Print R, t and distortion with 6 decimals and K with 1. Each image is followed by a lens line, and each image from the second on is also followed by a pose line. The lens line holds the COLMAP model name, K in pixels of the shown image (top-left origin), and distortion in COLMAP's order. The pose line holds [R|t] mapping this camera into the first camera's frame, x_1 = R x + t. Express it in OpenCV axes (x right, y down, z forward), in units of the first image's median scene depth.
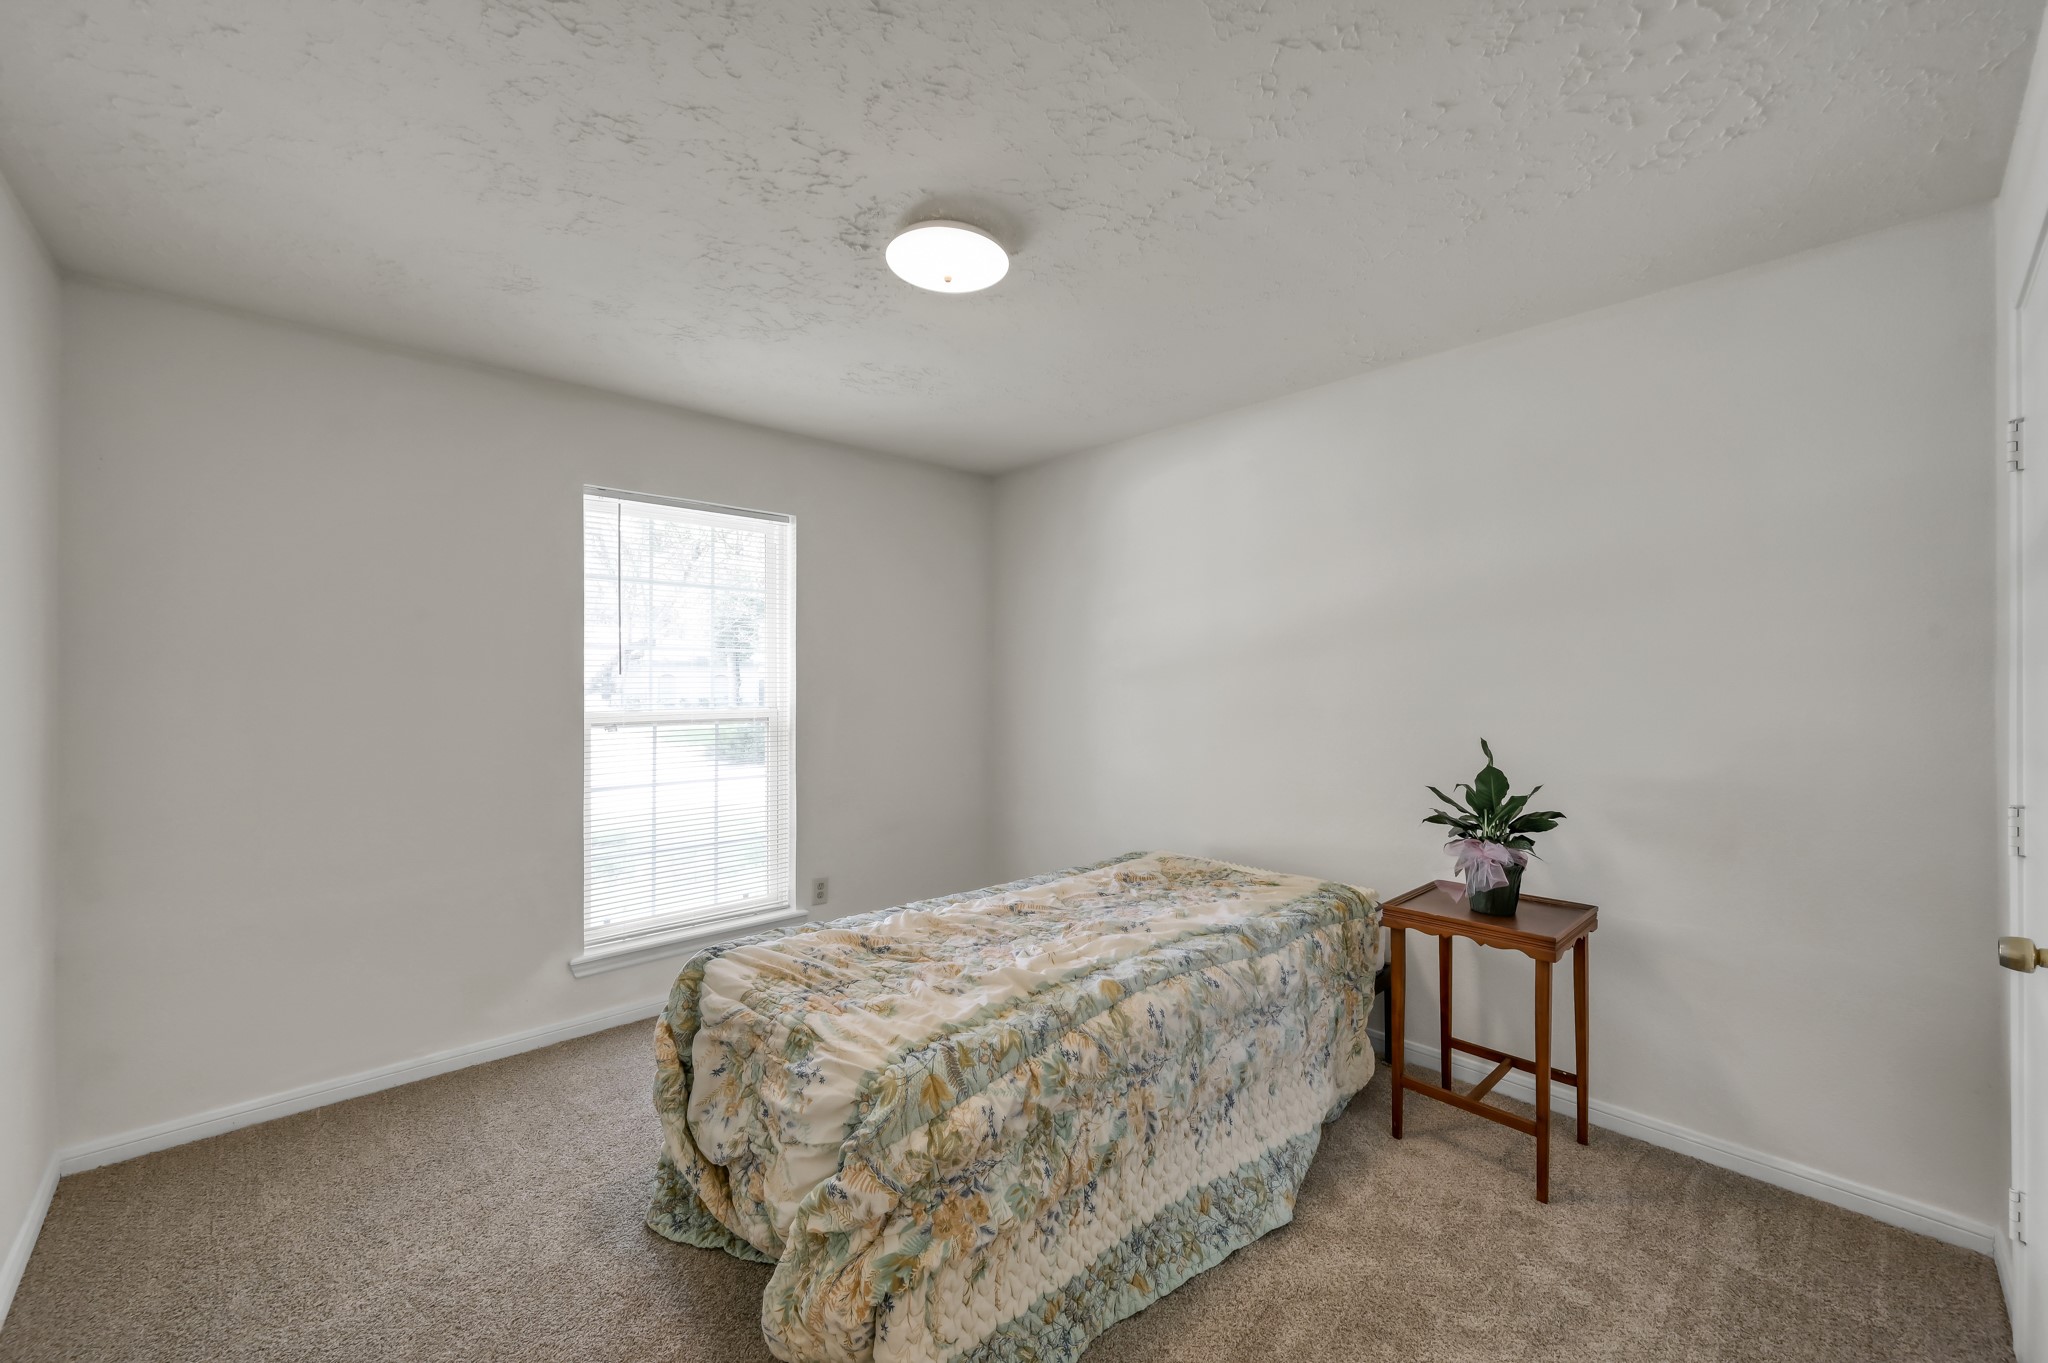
lens RADIAL K [[809.5, 0, 1025.2], [0, 809.5, 677.4], [0, 0, 1]] dist [-0.001272, 0.000333]
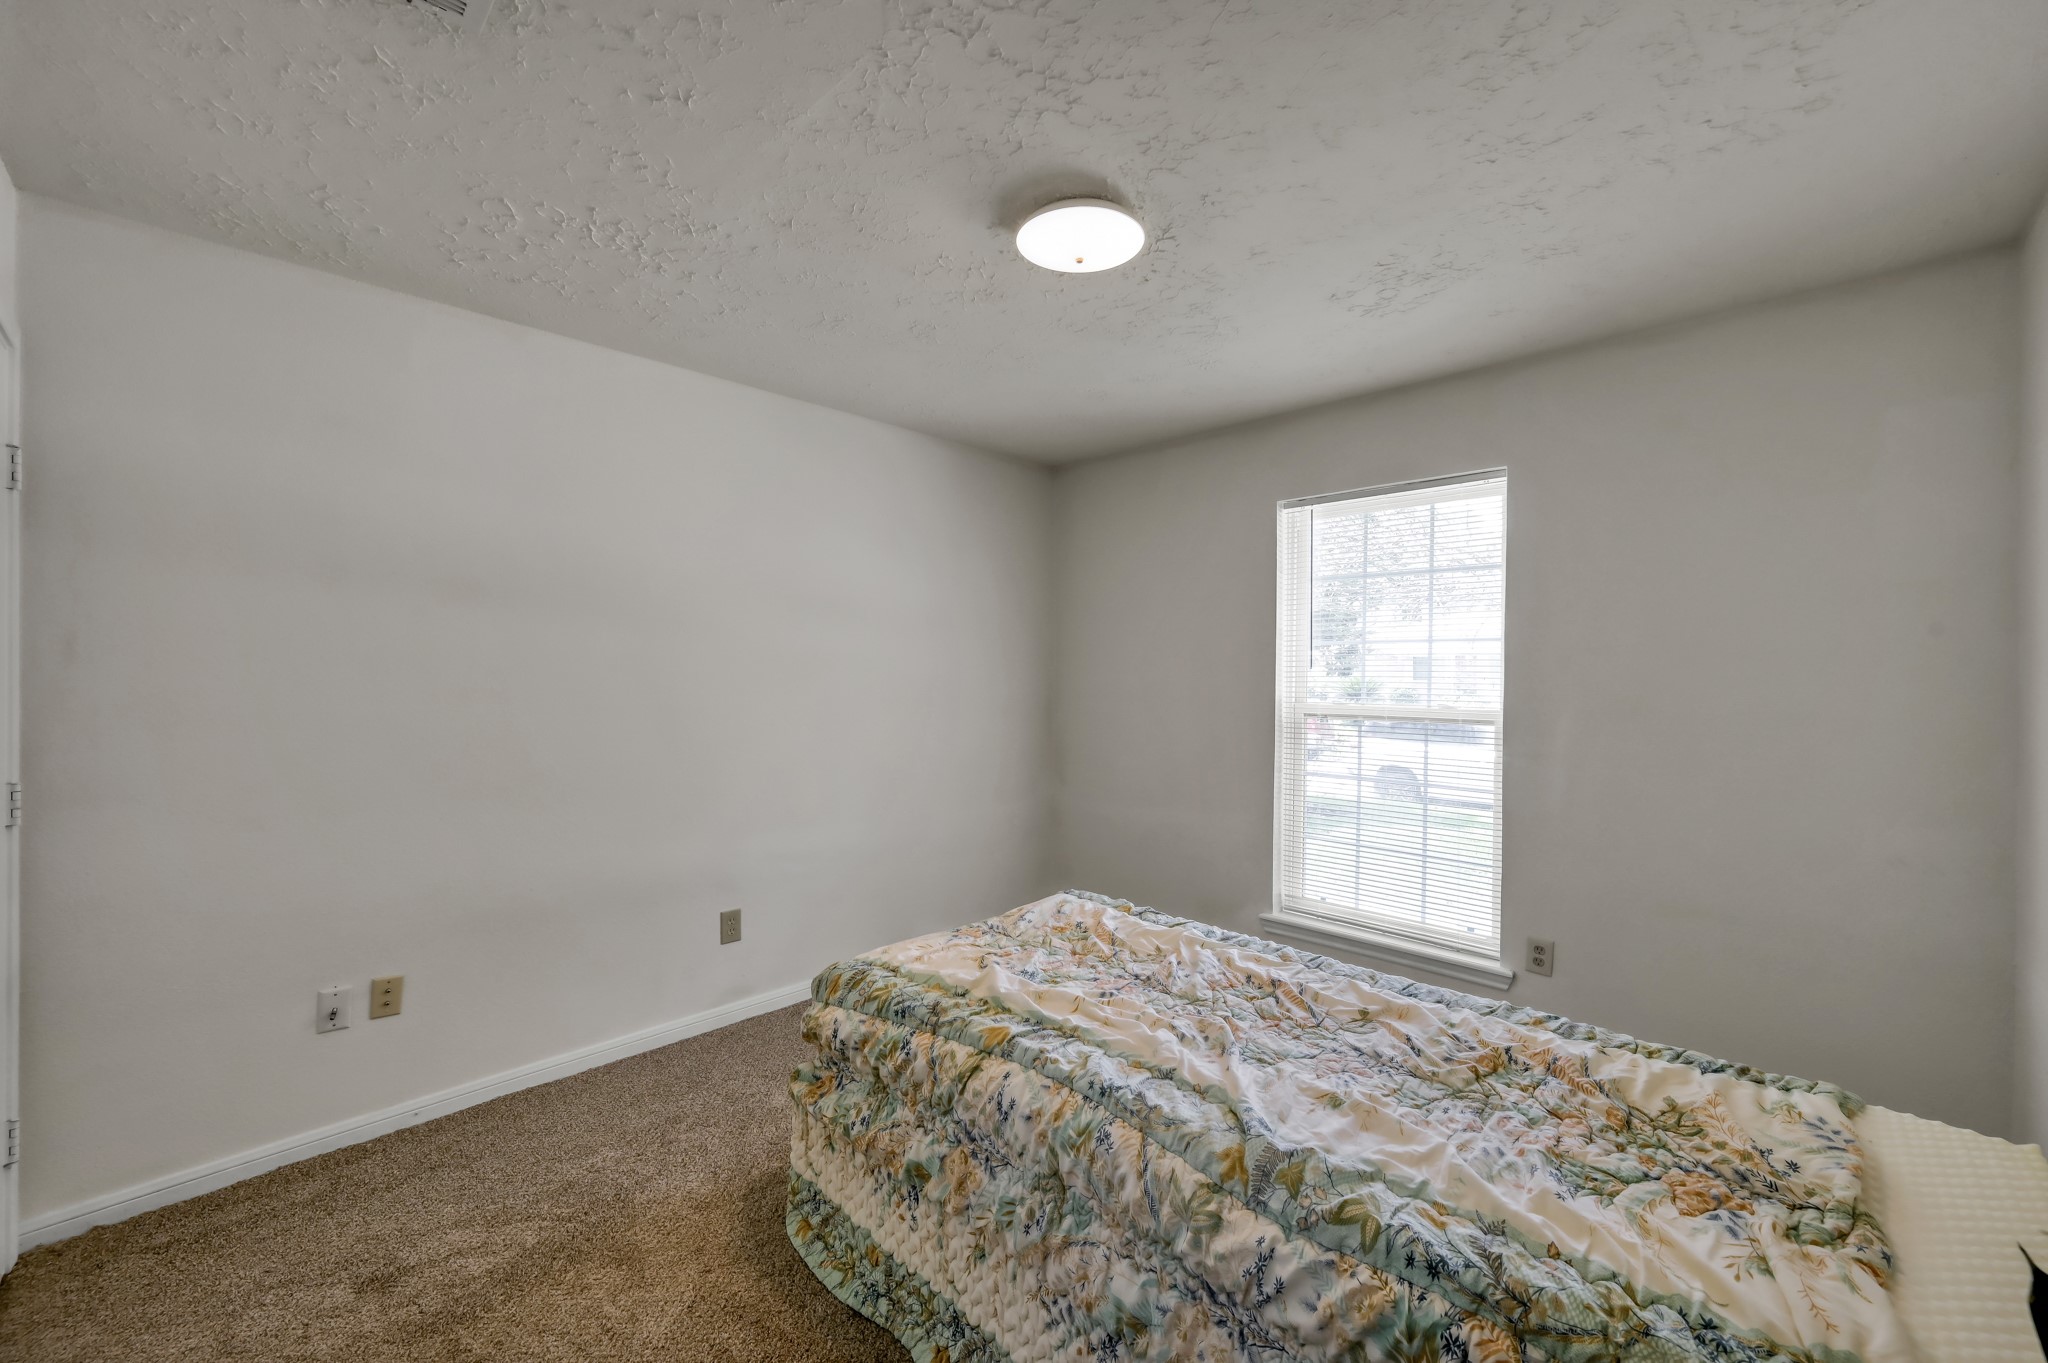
lens RADIAL K [[809.5, 0, 1025.2], [0, 809.5, 677.4], [0, 0, 1]] dist [-0.001272, 0.000333]
pose [[0.043082, 0.009944, -0.999022, 0.736590], [-0.001764, 0.999950, 0.009877, -0.003523], [0.999070, 0.001337, 0.043097, 0.760494]]
